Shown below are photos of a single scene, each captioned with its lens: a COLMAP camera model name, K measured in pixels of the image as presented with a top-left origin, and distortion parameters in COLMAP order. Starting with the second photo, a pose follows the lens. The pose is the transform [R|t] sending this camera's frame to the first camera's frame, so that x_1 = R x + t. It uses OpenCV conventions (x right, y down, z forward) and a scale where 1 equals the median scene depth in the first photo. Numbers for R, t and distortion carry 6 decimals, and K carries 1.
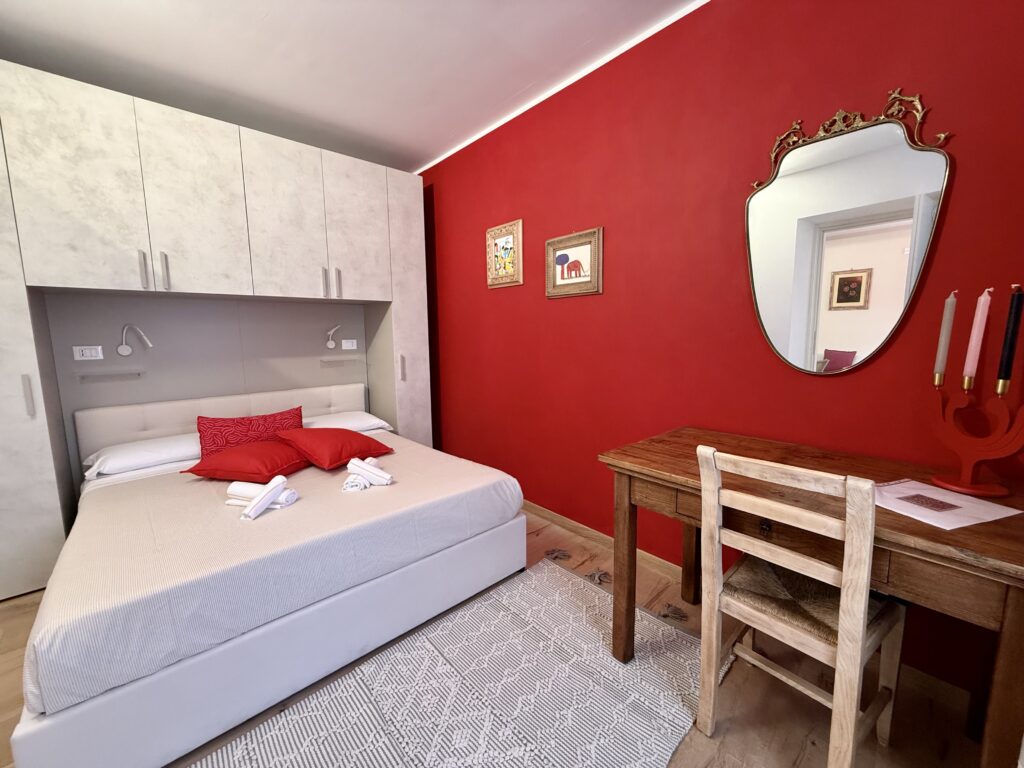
lens RADIAL K [[408.8, 0, 512.0], [0, 408.8, 384.0], [0, 0, 1]] dist [-0.000107, 0.000115]
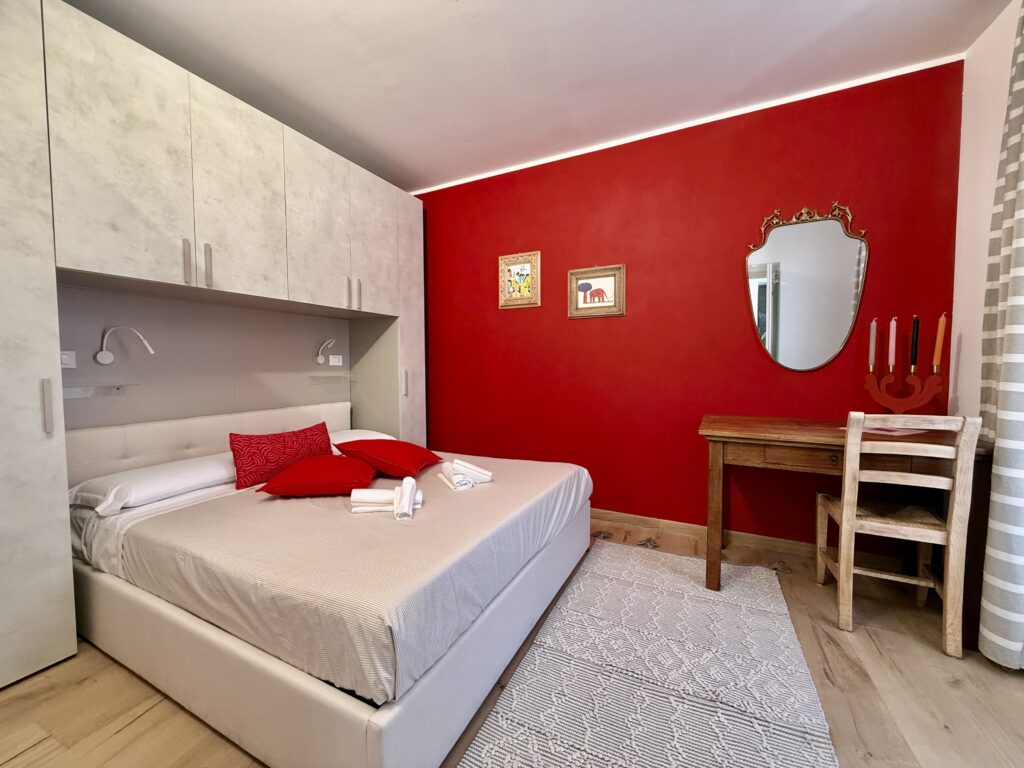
lens RADIAL K [[408.8, 0, 512.0], [0, 408.8, 384.0], [0, 0, 1]] dist [-0.000107, 0.000115]
pose [[0.933444, -0.009774, 0.358590, -0.529408], [0.038708, 0.996537, -0.073598, 0.062881], [-0.356628, 0.082579, 0.930589, -0.024462]]
